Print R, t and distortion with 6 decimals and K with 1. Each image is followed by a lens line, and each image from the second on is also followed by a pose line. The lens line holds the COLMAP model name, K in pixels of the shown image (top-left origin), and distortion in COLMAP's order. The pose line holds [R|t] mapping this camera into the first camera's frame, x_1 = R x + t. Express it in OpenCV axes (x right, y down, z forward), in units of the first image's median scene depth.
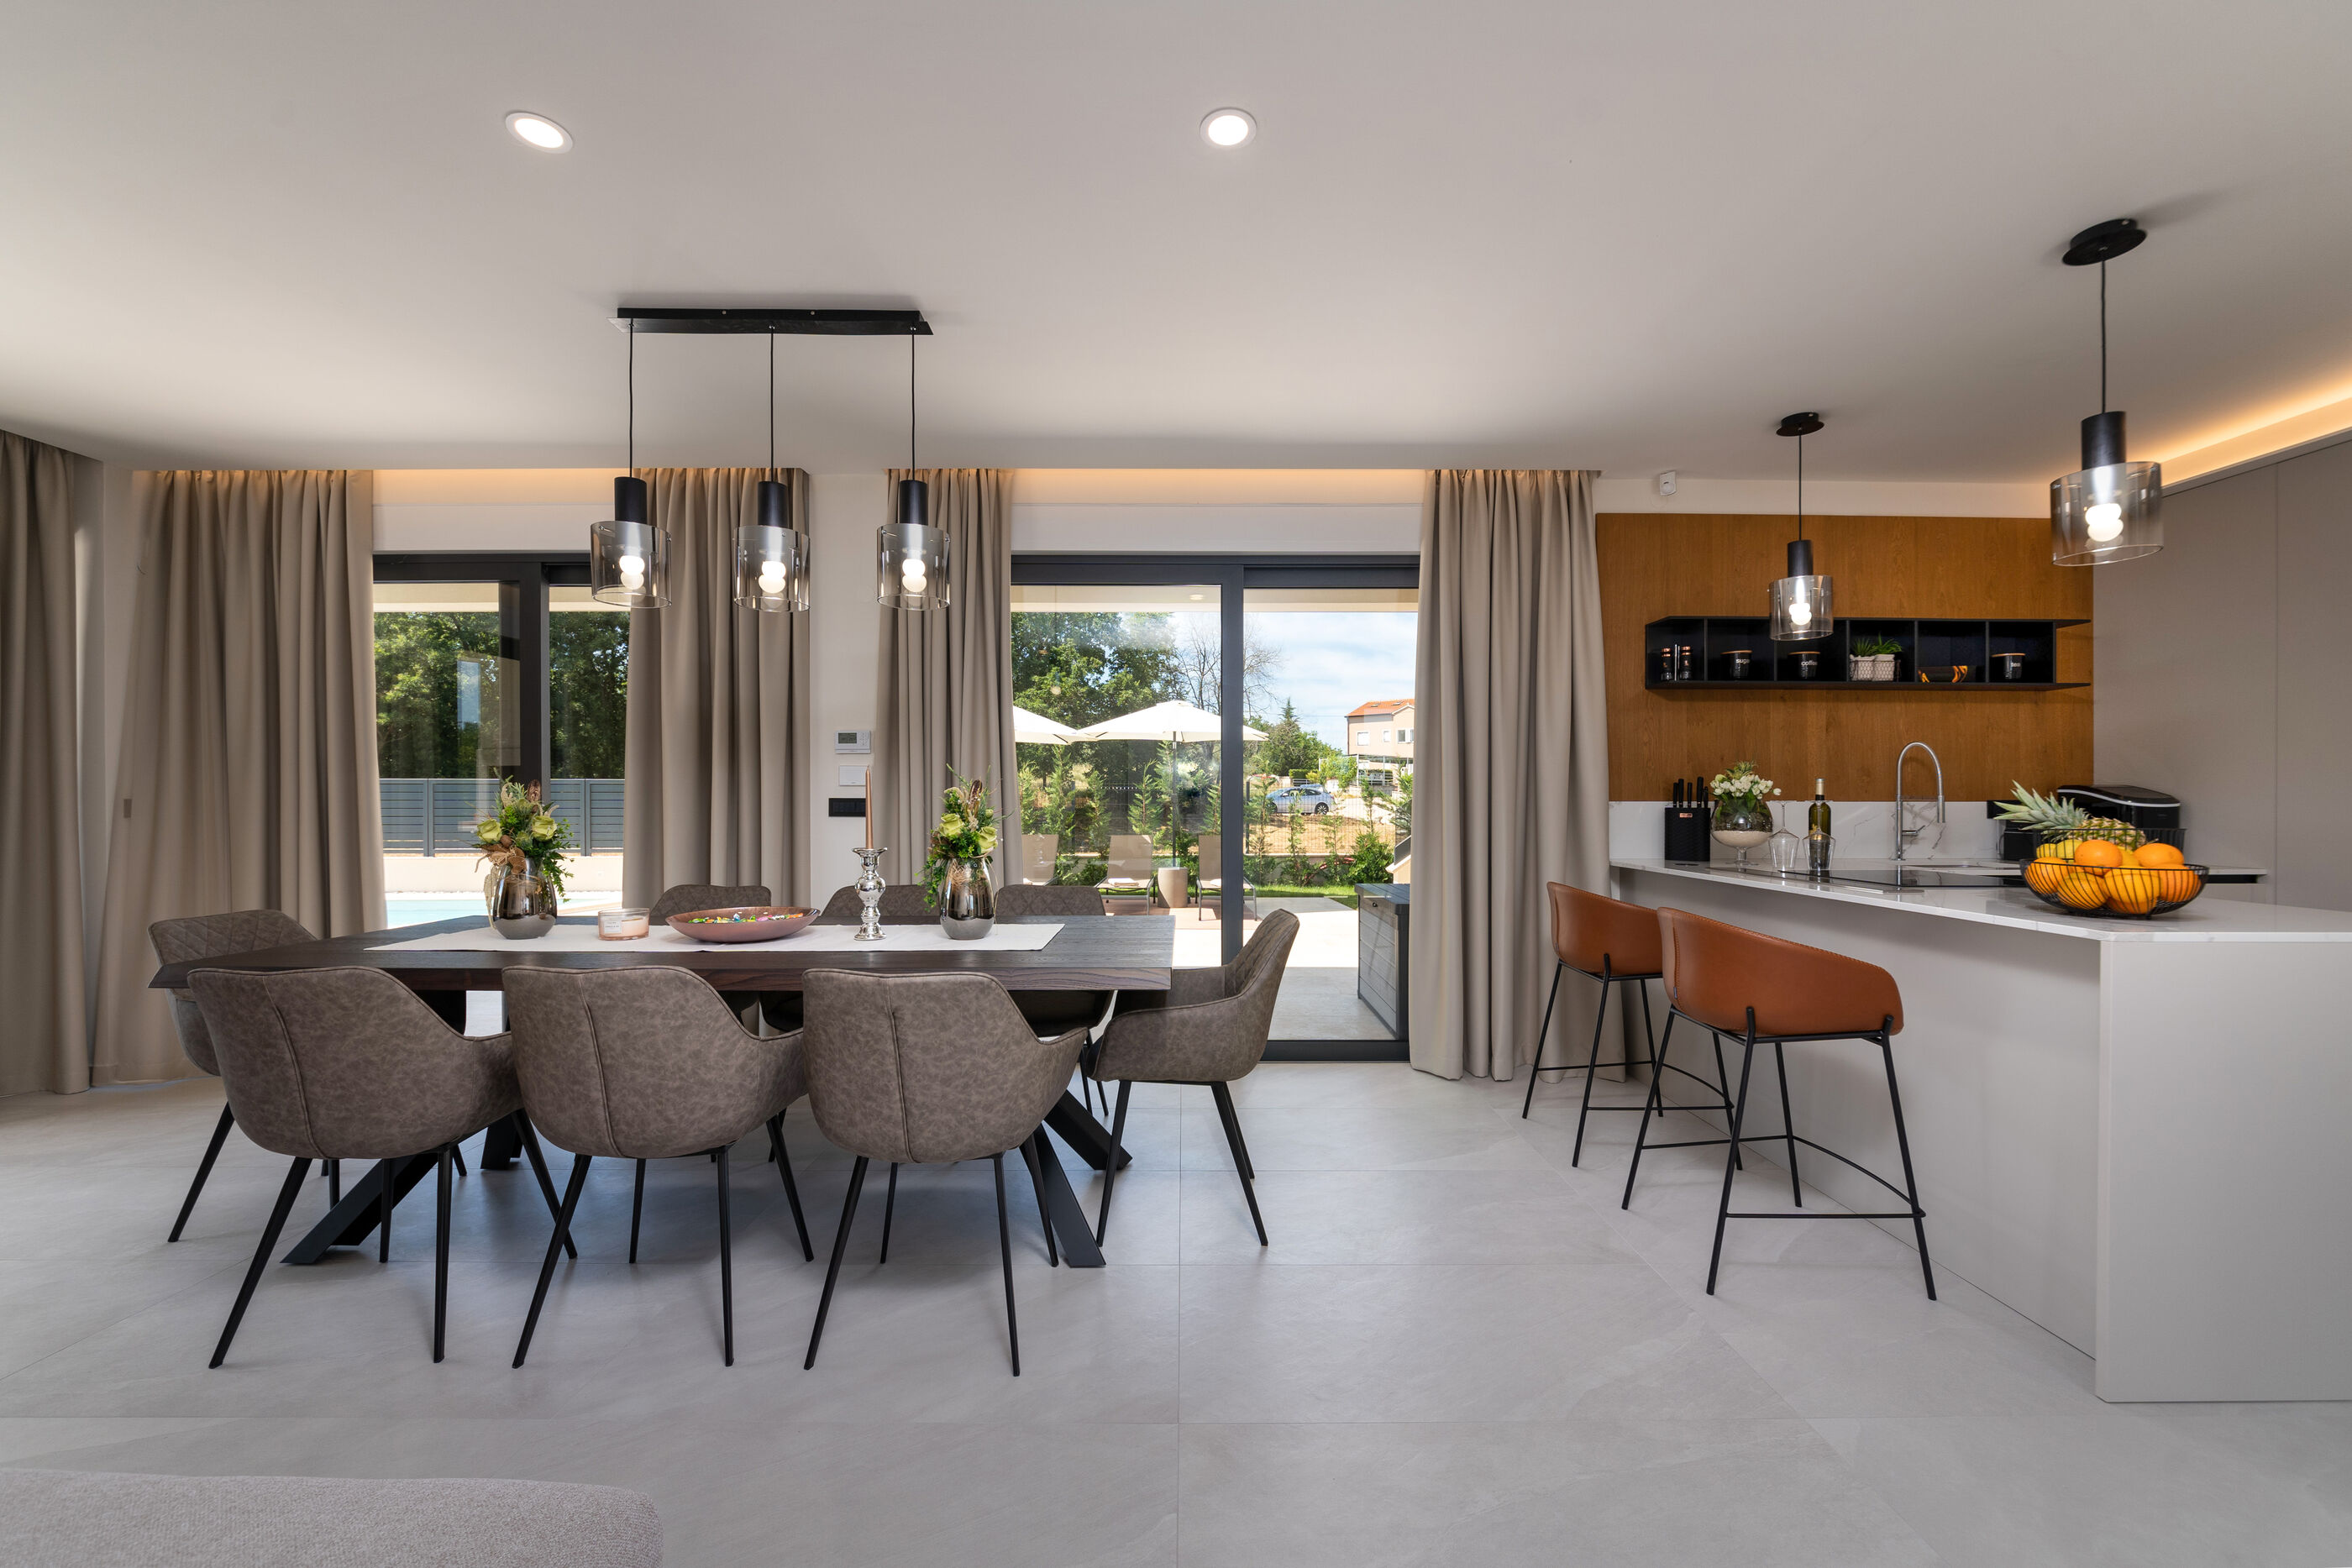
lens RADIAL K [[932.7, 0, 1184.1], [0, 932.7, 805.9], [0, 0, 1]] dist [-0.010292, 0.000053]
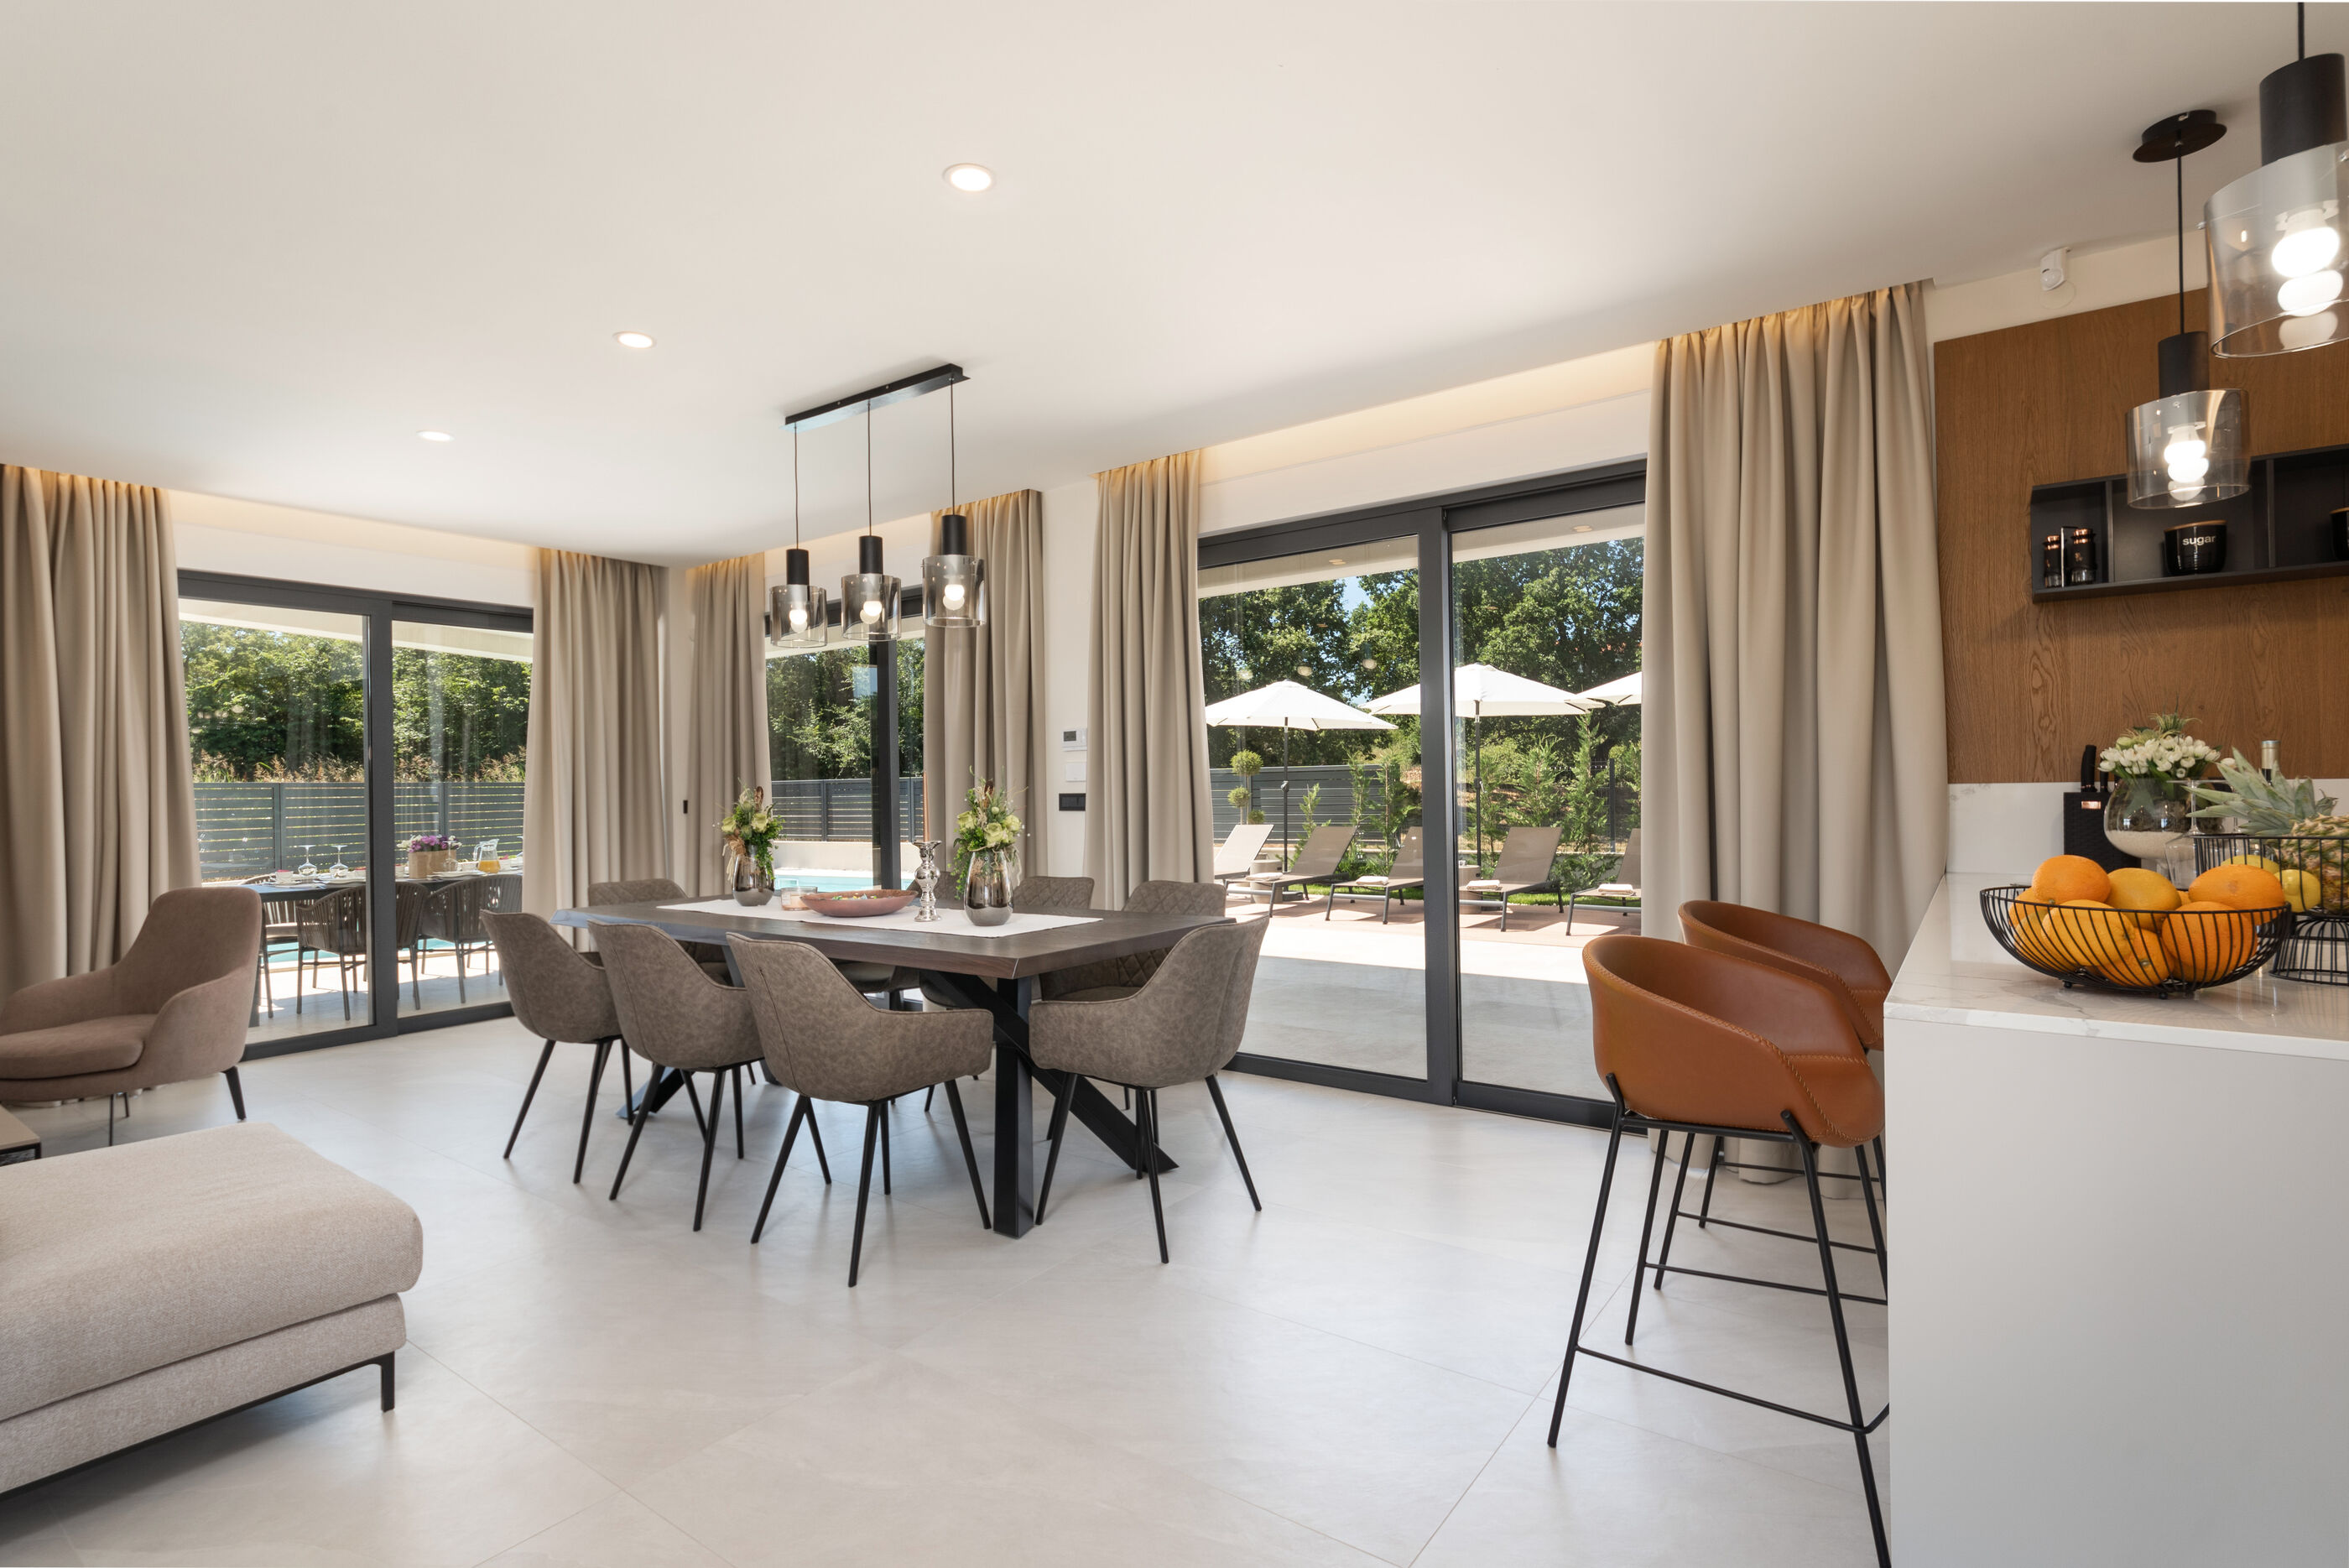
lens RADIAL K [[1131.1, 0, 1168.1], [0, 1131.1, 786.1], [0, 0, 1]] dist [-0.002491, -0.000495]
pose [[0.800574, -0.016074, -0.599018, 0.503418], [0.014483, 0.999867, -0.007474, -0.005422], [0.599059, -0.002691, 0.800700, 0.043251]]
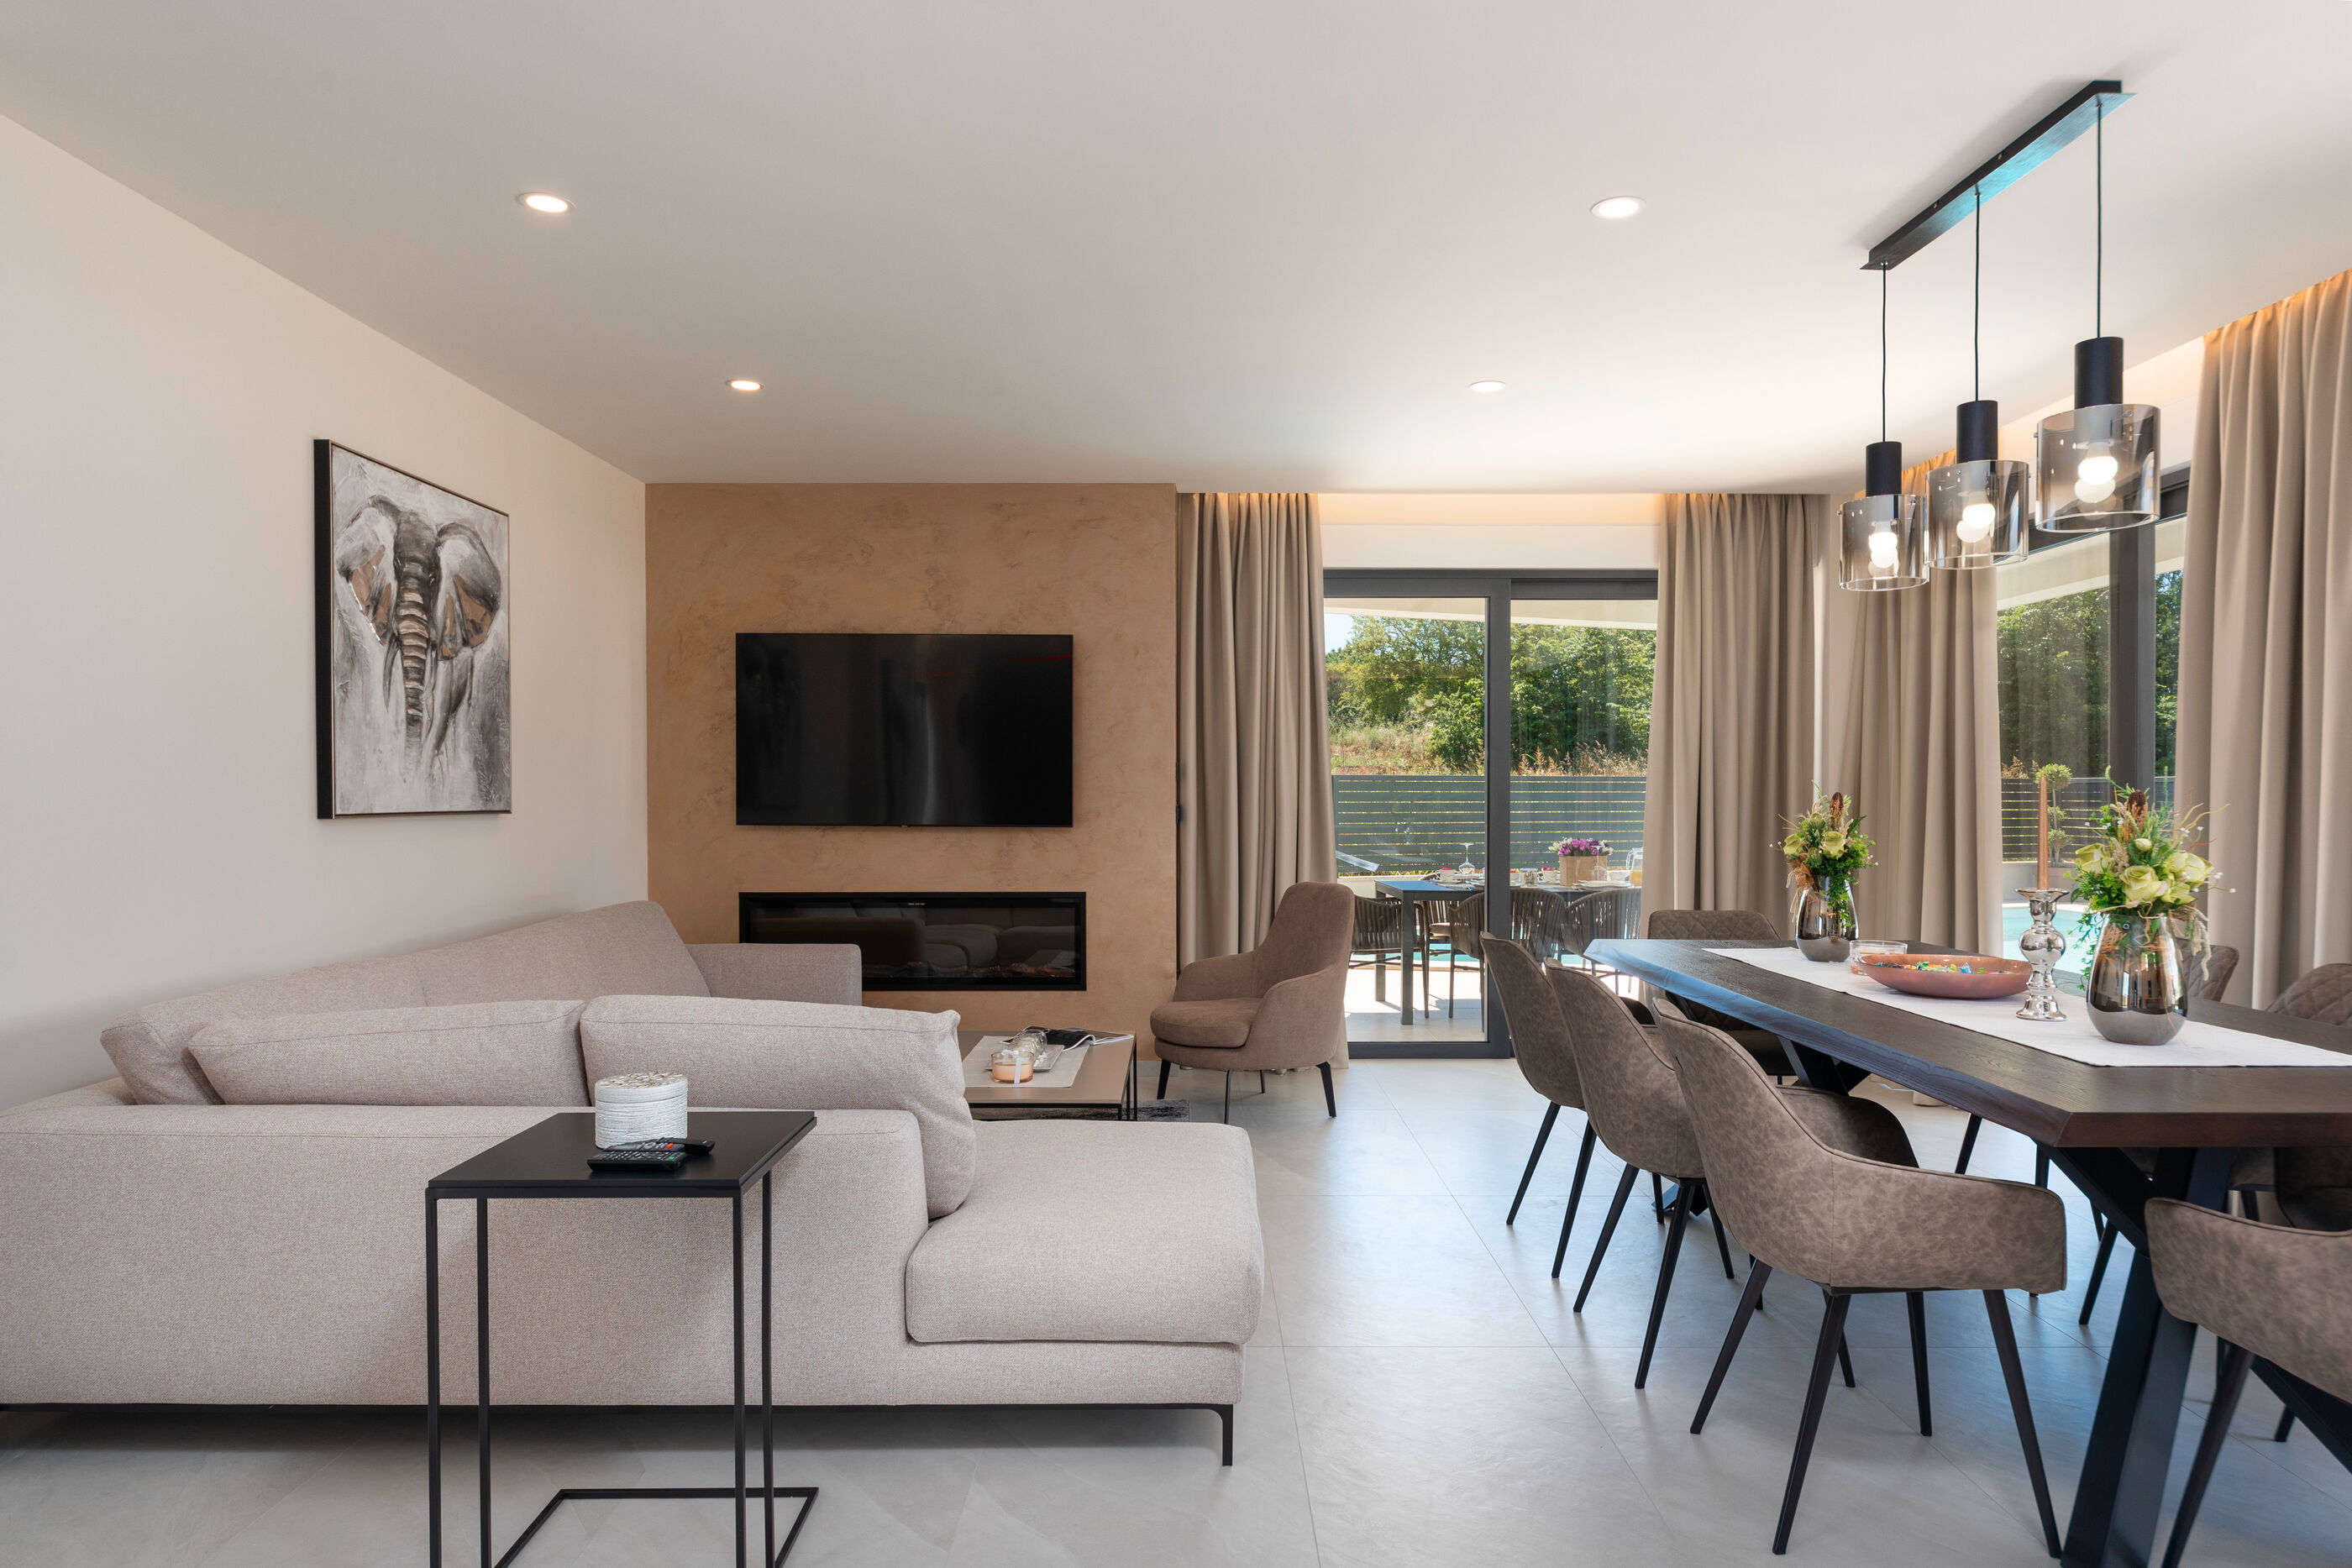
lens RADIAL K [[1426.4, 0, 1180.3], [0, 1426.4, 818.8], [0, 0, 1]] dist [-0.002539, -0.002461]
pose [[-0.009560, 0.015978, -0.999827, 0.505341], [-0.006827, 0.999848, 0.016043, -0.013811], [0.999931, 0.006979, -0.009450, 0.248253]]
